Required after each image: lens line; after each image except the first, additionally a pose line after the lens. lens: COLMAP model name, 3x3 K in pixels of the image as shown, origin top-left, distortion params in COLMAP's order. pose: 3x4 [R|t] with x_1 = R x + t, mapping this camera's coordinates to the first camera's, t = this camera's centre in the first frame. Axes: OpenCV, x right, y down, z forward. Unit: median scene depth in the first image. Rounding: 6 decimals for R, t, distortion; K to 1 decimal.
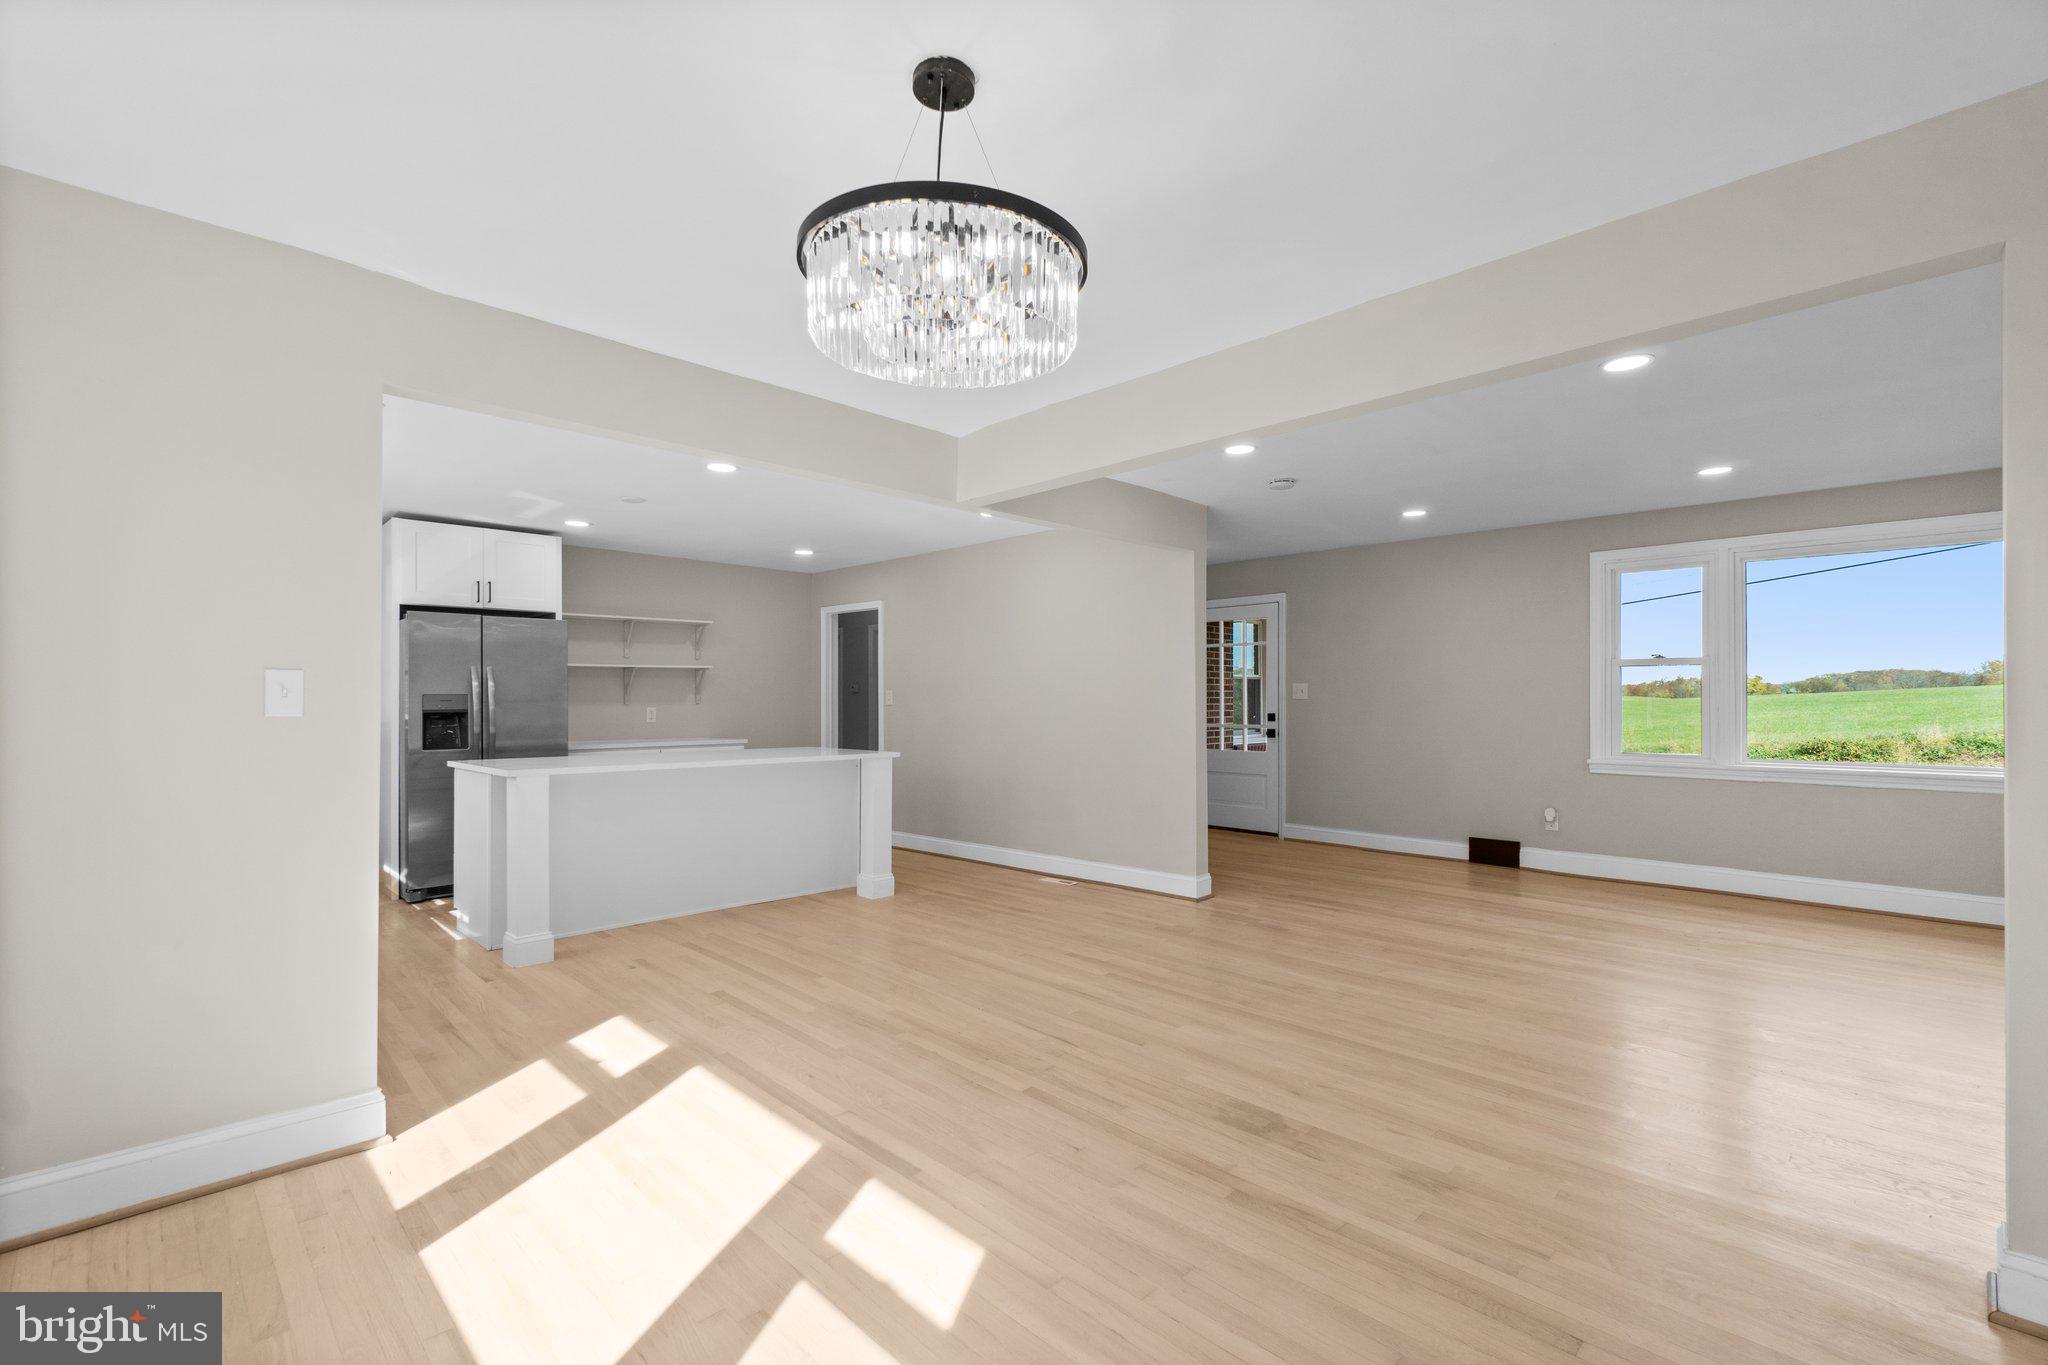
lens RADIAL K [[884.4, 0, 1014.9], [0, 884.4, 685.1], [0, 0, 1]] dist [-0.002506, 0.000332]
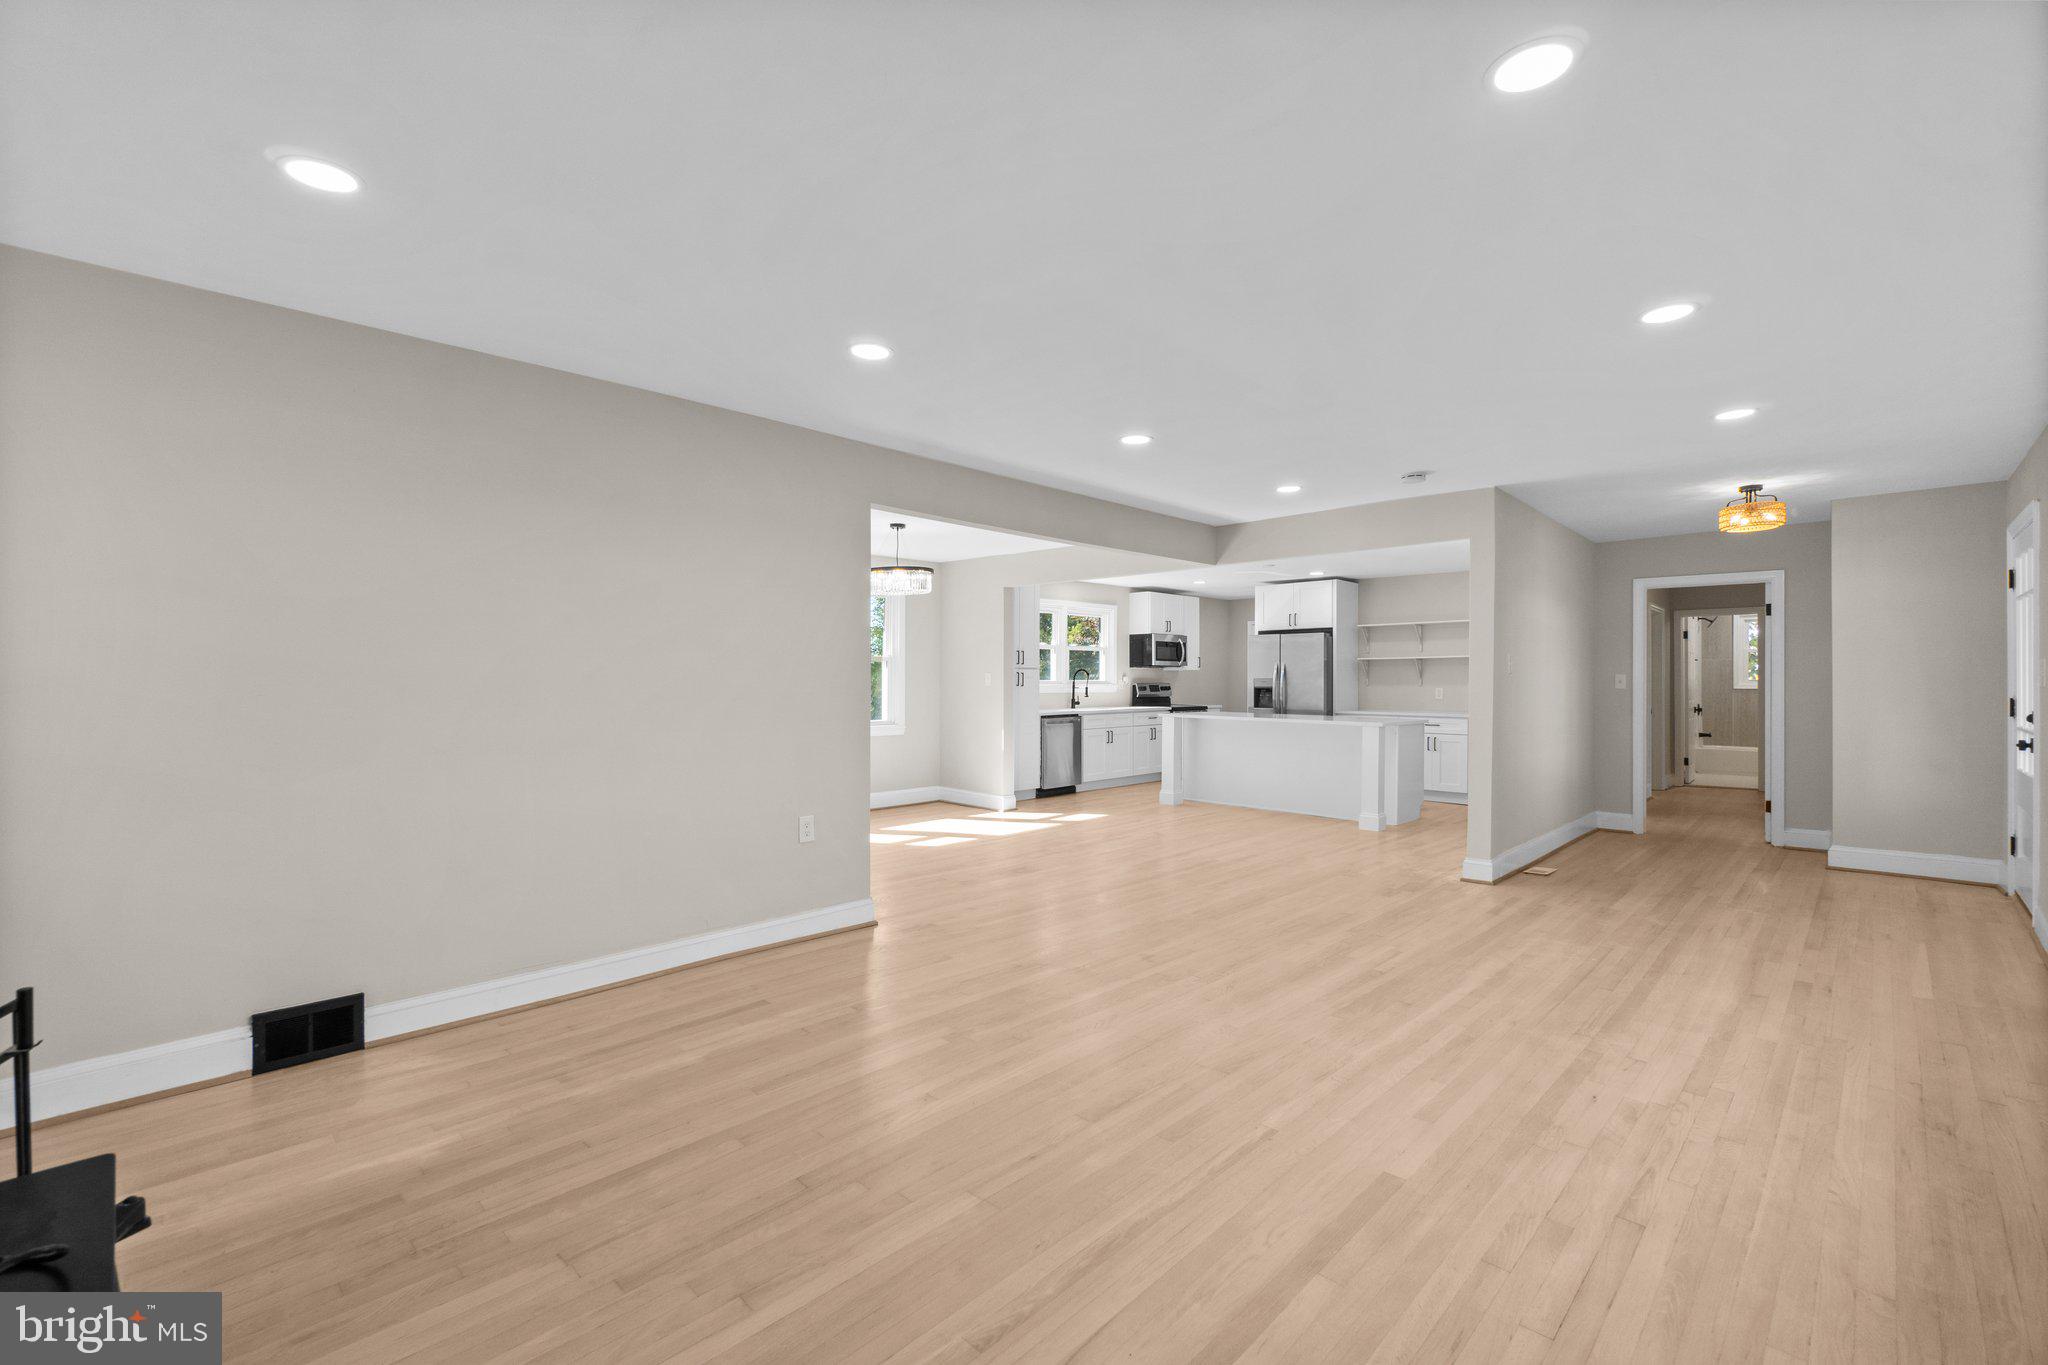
lens RADIAL K [[879.1, 0, 1018.0], [0, 879.1, 677.5], [0, 0, 1]] dist [-0.000273, 0.000432]
pose [[0.009461, -0.000461, -0.999955, 1.173973], [0.012528, 0.999921, -0.000342, 0.002231], [0.999877, -0.012525, 0.009466, 0.456674]]
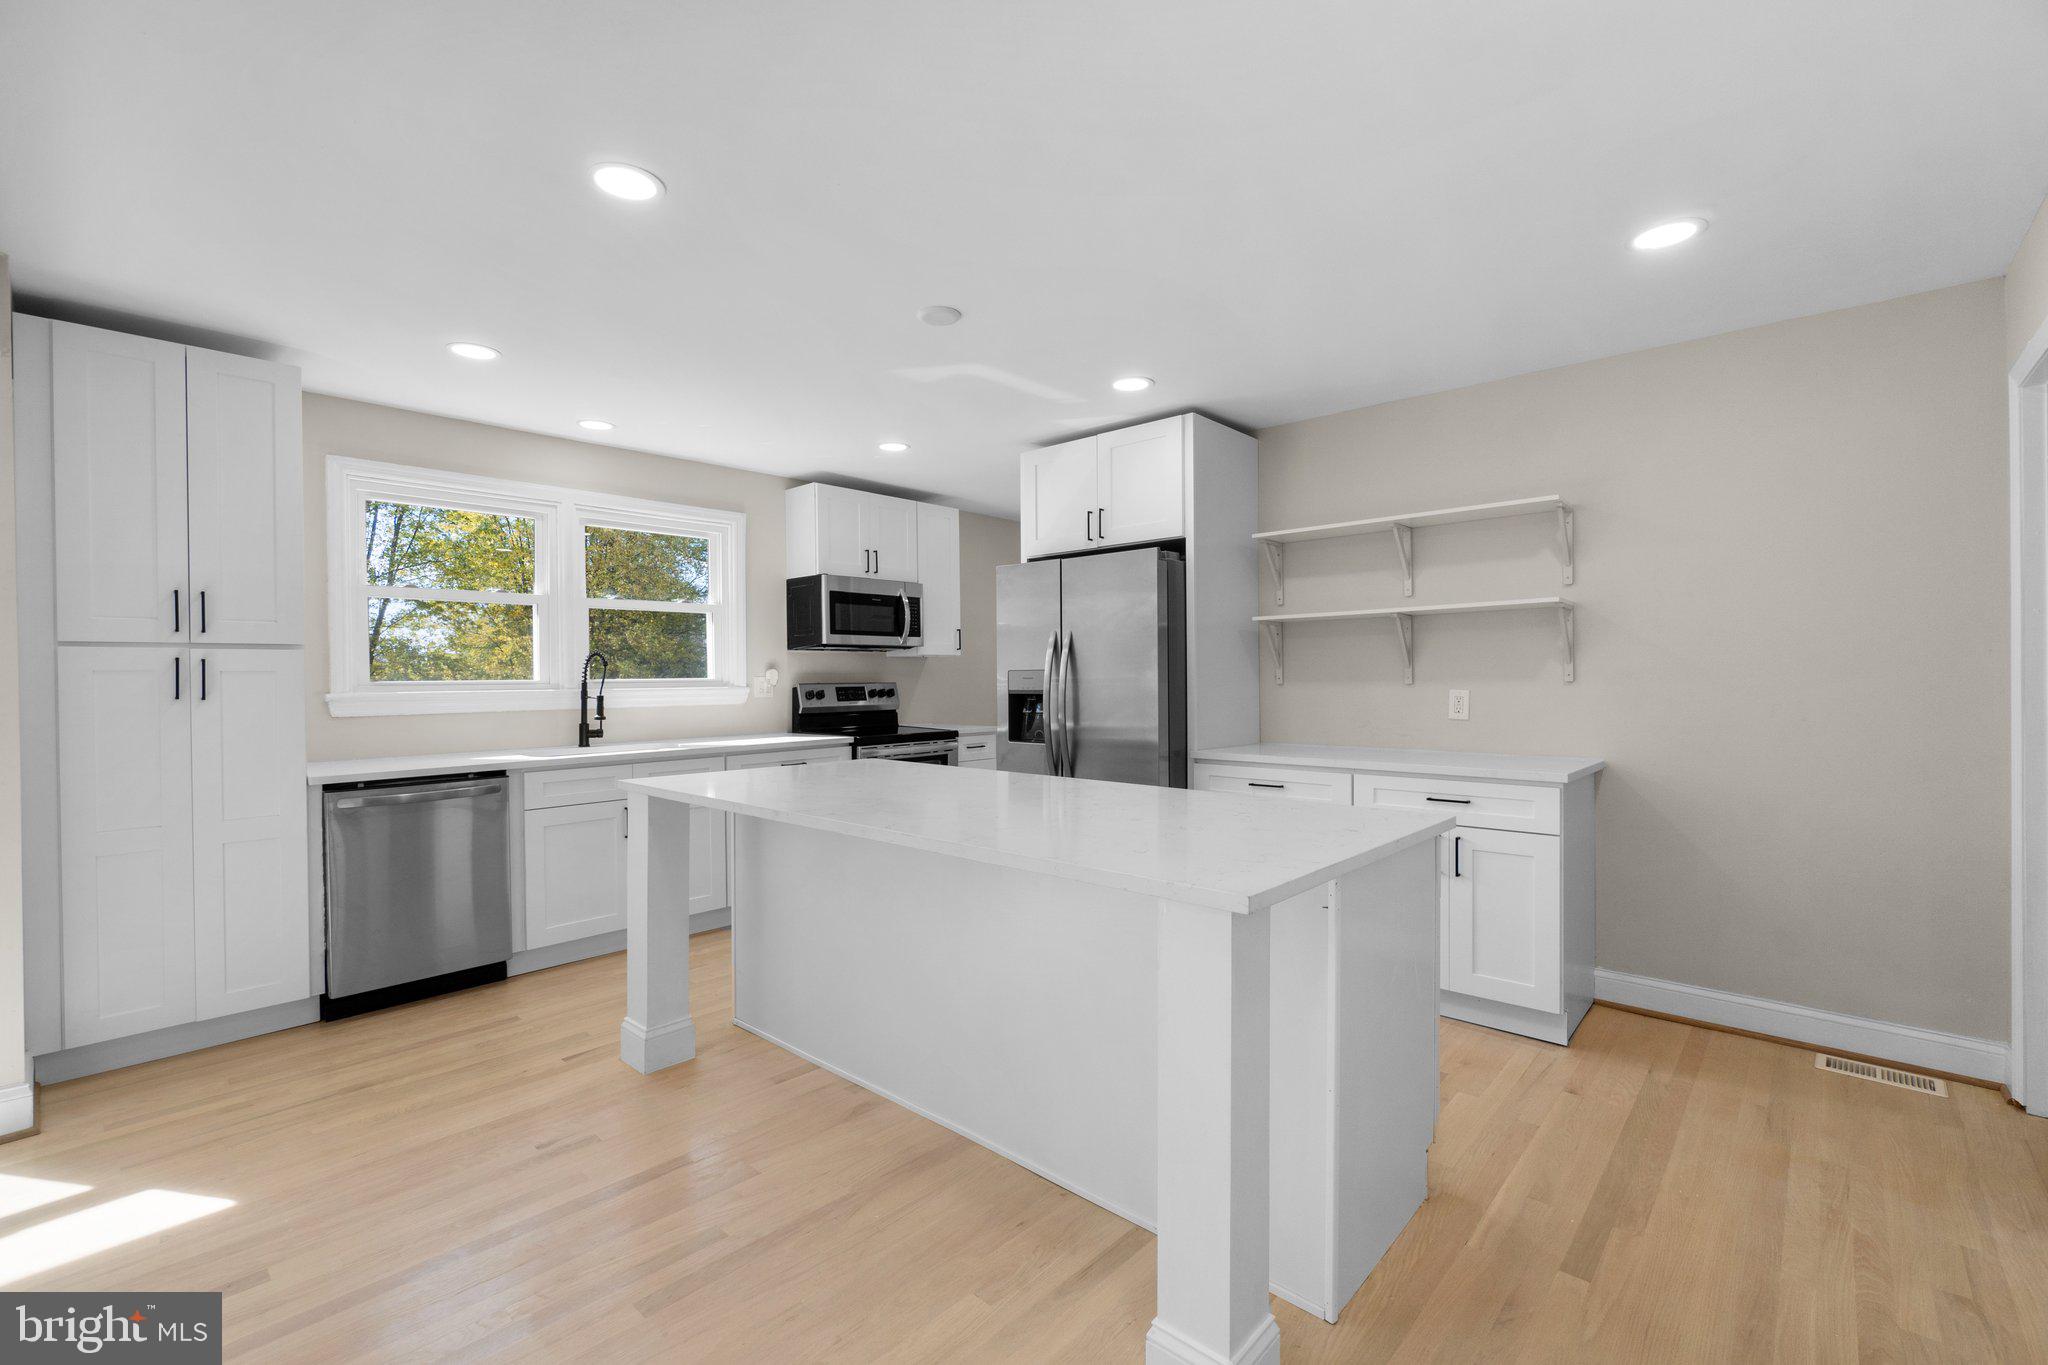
lens RADIAL K [[891.0, 0, 1011.4], [0, 891.0, 680.7], [0, 0, 1]] dist [-0.000904, -0.000133]
pose [[0.035628, 0.007110, -0.999340, 0.115598], [0.023370, 0.999695, 0.007946, 0.012818], [0.999092, -0.023638, 0.035451, 0.939592]]
